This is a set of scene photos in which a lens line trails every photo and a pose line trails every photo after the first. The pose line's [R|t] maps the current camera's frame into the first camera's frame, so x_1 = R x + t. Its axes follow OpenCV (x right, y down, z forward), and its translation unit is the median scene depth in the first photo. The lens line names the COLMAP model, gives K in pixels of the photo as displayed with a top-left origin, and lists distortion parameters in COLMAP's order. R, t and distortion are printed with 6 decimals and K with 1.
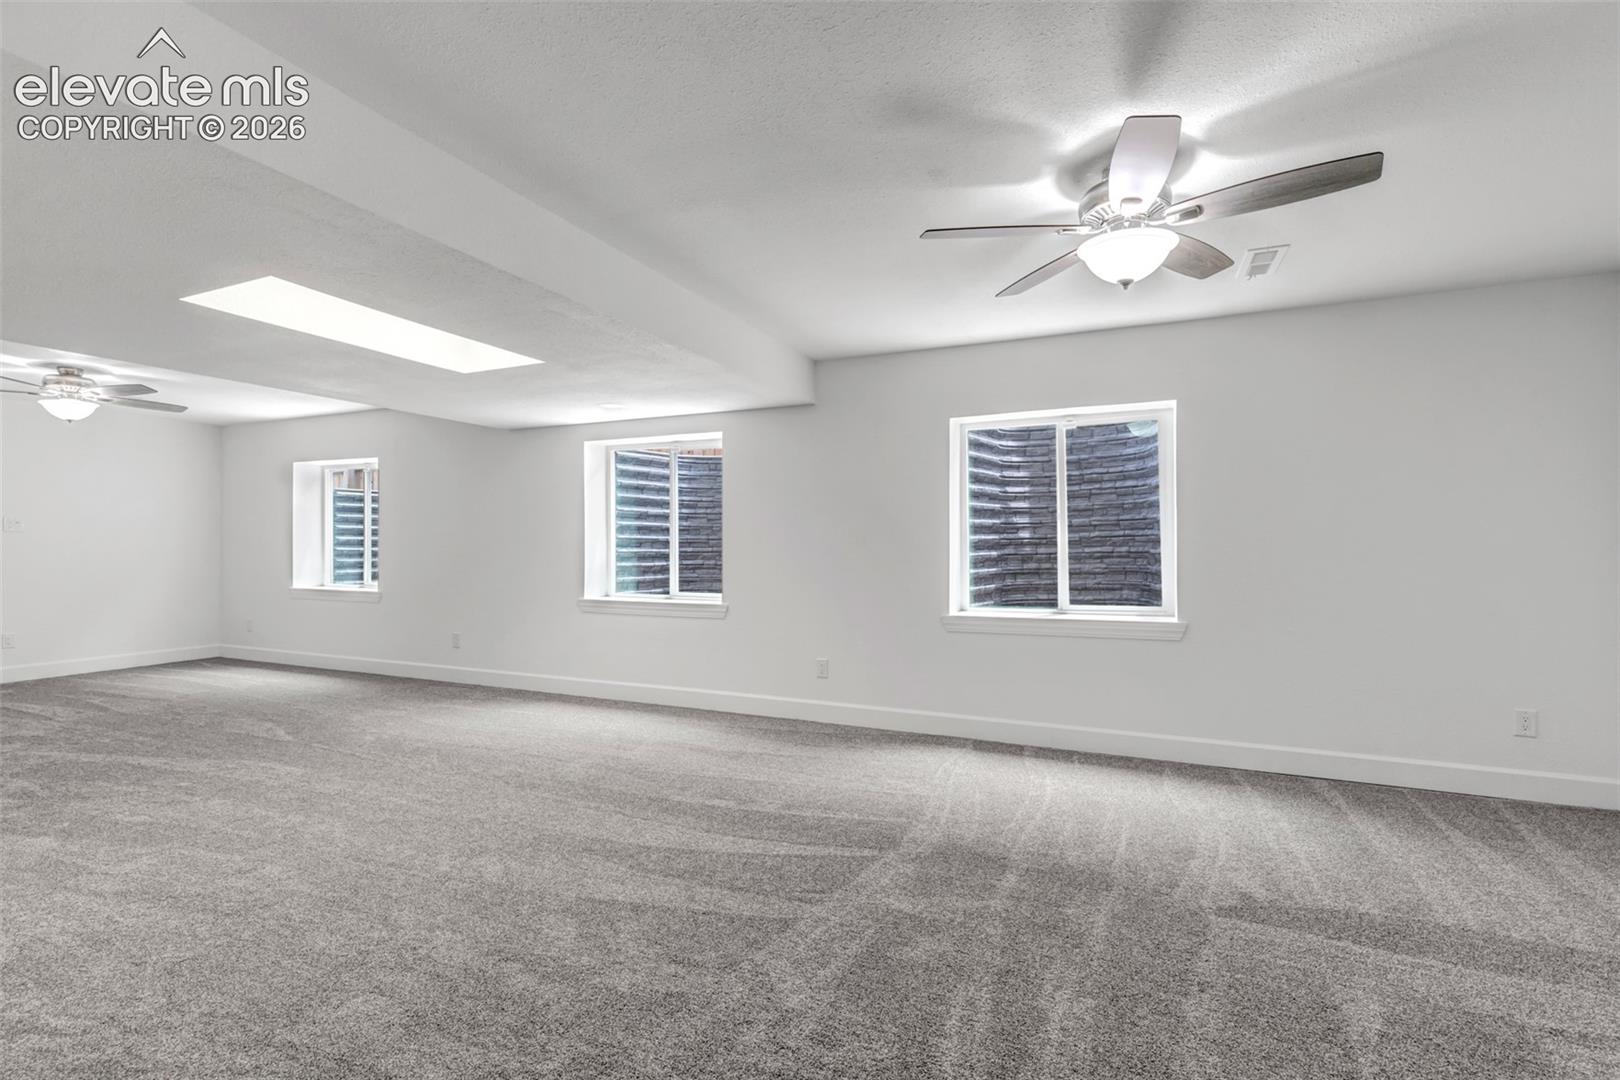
lens RADIAL K [[746.0, 0, 814.2], [0, 746.0, 530.4], [0, 0, 1]] dist [0.008855, -0.003773]
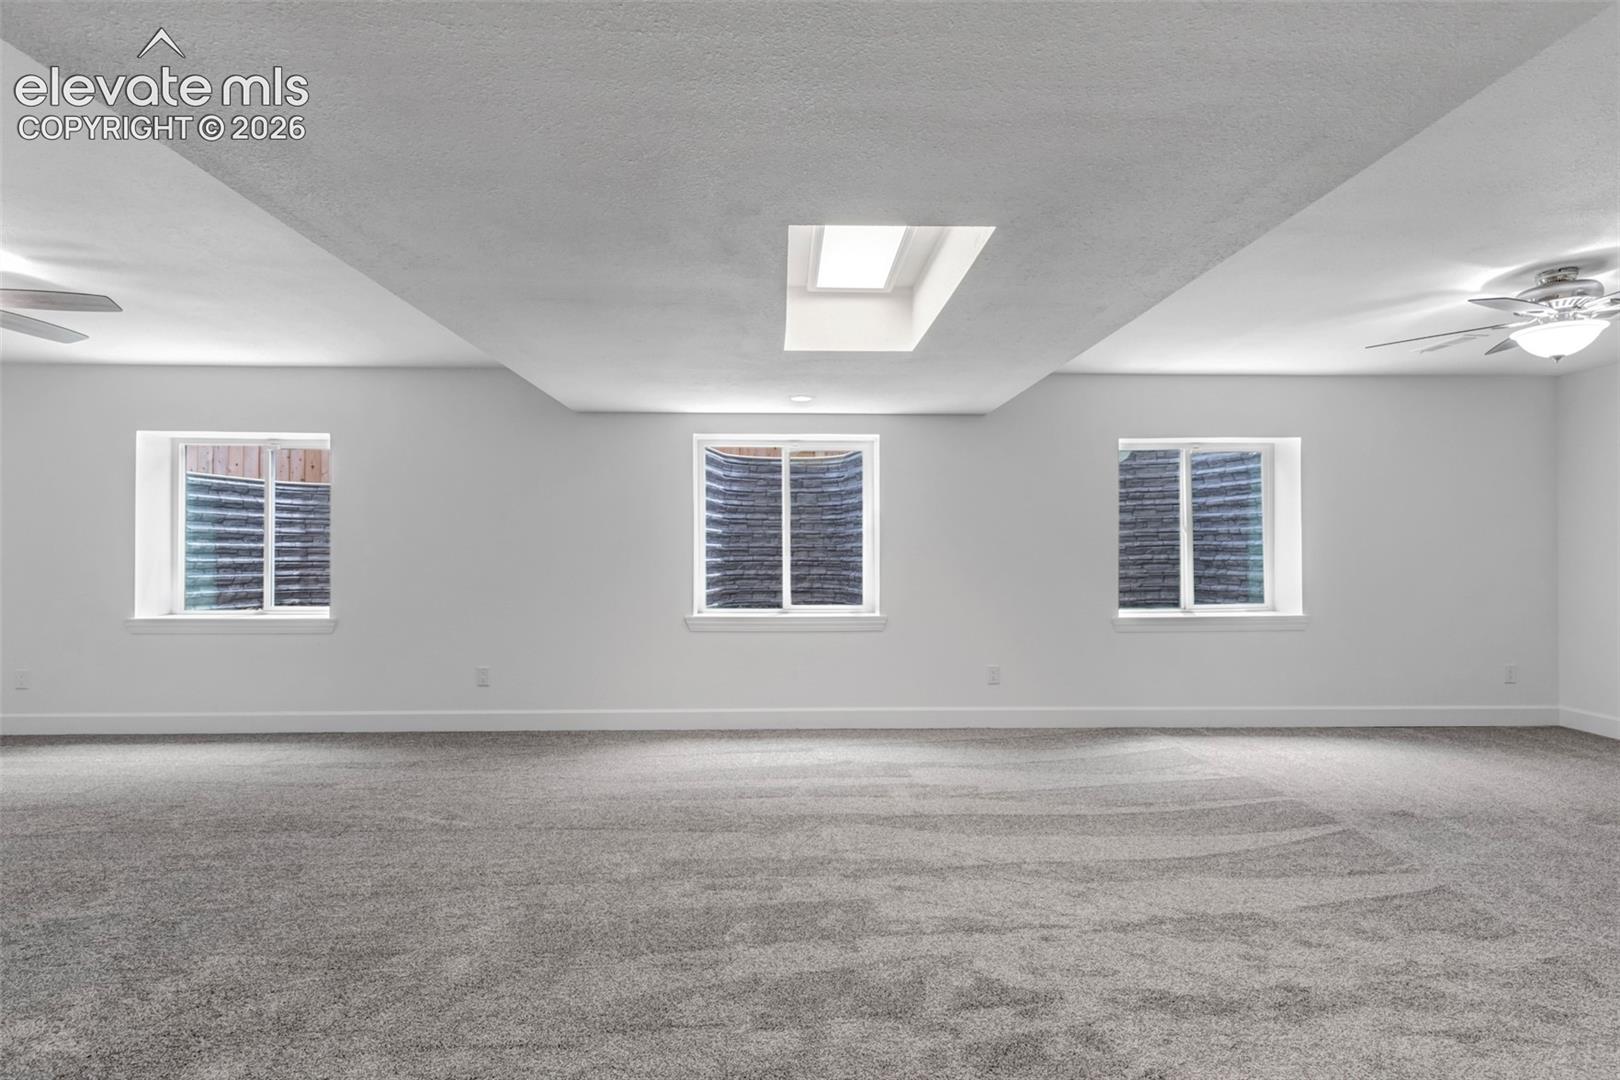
lens RADIAL K [[746.0, 0, 812.2], [0, 746.0, 546.7], [0, 0, 1]] dist [0.008855, -0.003773]
pose [[0.897492, 0.000450, 0.441030, -0.574098], [-0.008121, 0.999847, 0.015506, -0.004144], [-0.440956, -0.017498, 0.897358, 0.166231]]
